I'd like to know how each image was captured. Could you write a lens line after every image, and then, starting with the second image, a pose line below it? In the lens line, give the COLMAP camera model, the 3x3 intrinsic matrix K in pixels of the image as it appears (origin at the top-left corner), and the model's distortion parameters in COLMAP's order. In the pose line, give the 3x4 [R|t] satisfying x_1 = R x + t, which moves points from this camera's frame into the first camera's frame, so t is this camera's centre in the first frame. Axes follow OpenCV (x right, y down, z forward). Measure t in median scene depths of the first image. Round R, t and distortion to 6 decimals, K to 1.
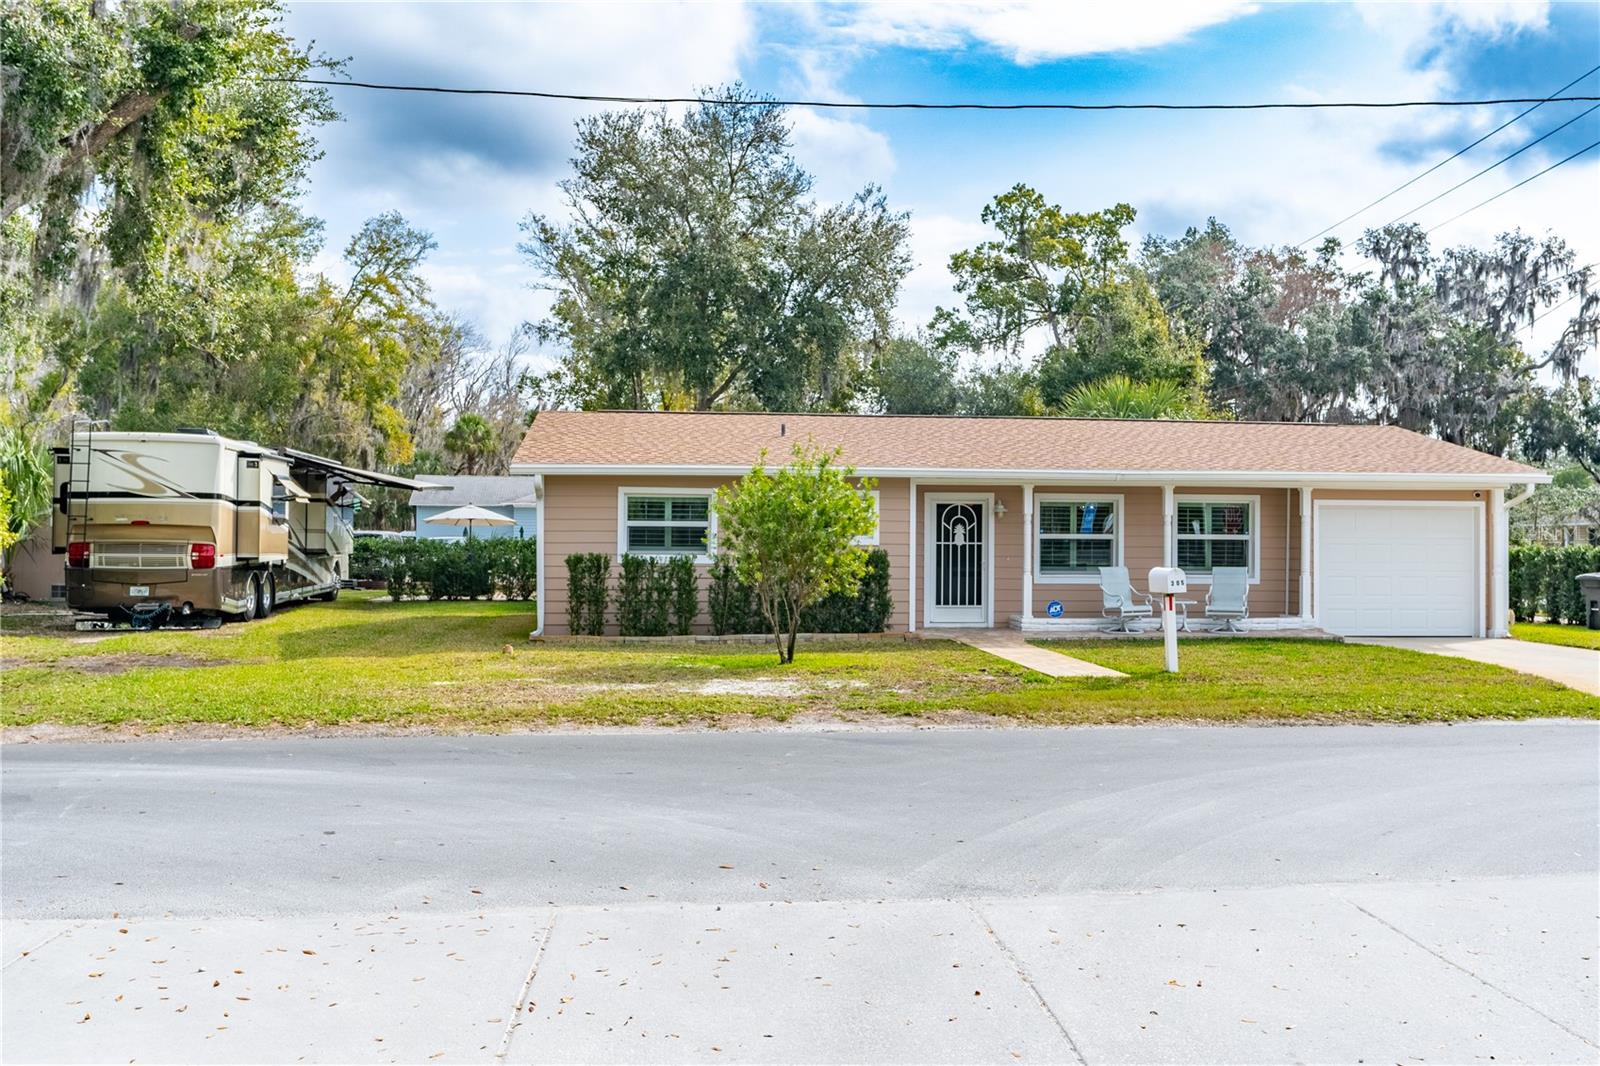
lens RADIAL K [[1393.5, 0, 800.0], [0, 1393.5, 533.0], [0, 0, 1]] dist [-0.011559, -0.019797]
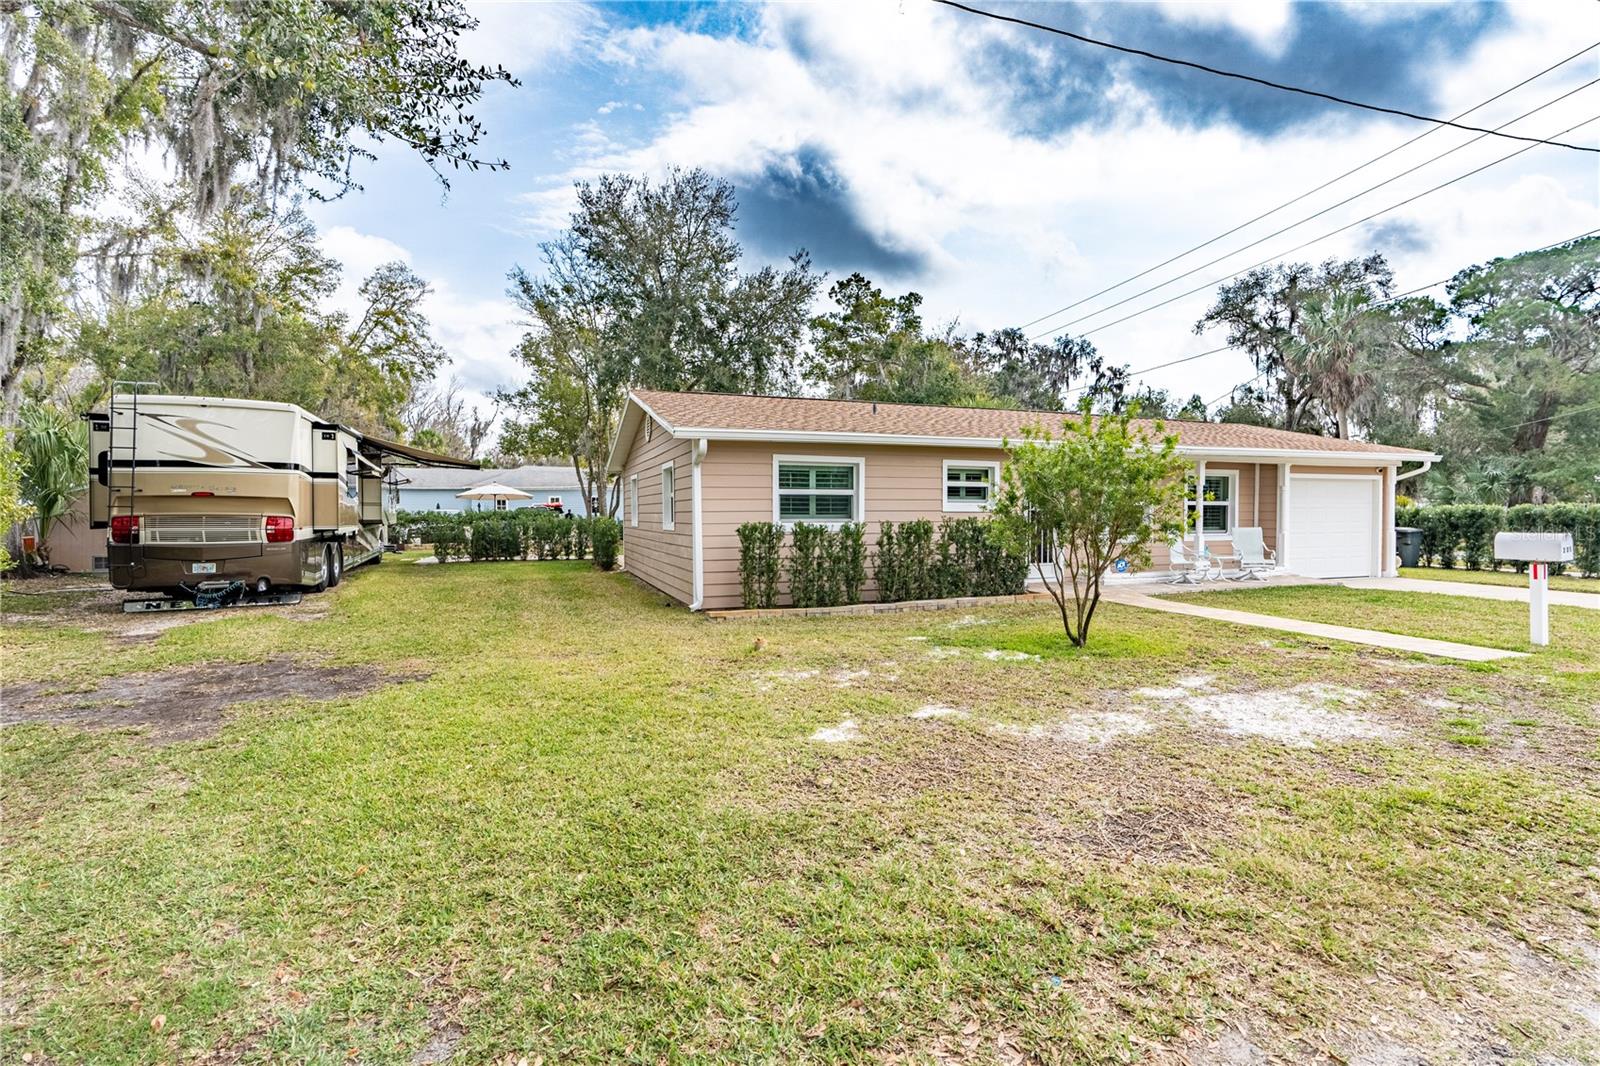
lens RADIAL K [[756.5, 0, 800.0], [0, 756.5, 533.0], [0, 0, 1]] dist [-0.011885, 0.000651]
pose [[0.967482, -0.014884, 0.252502, -0.207081], [0.006071, 0.999346, 0.035647, 0.002987], [-0.252867, -0.032955, 0.966940, 0.396135]]
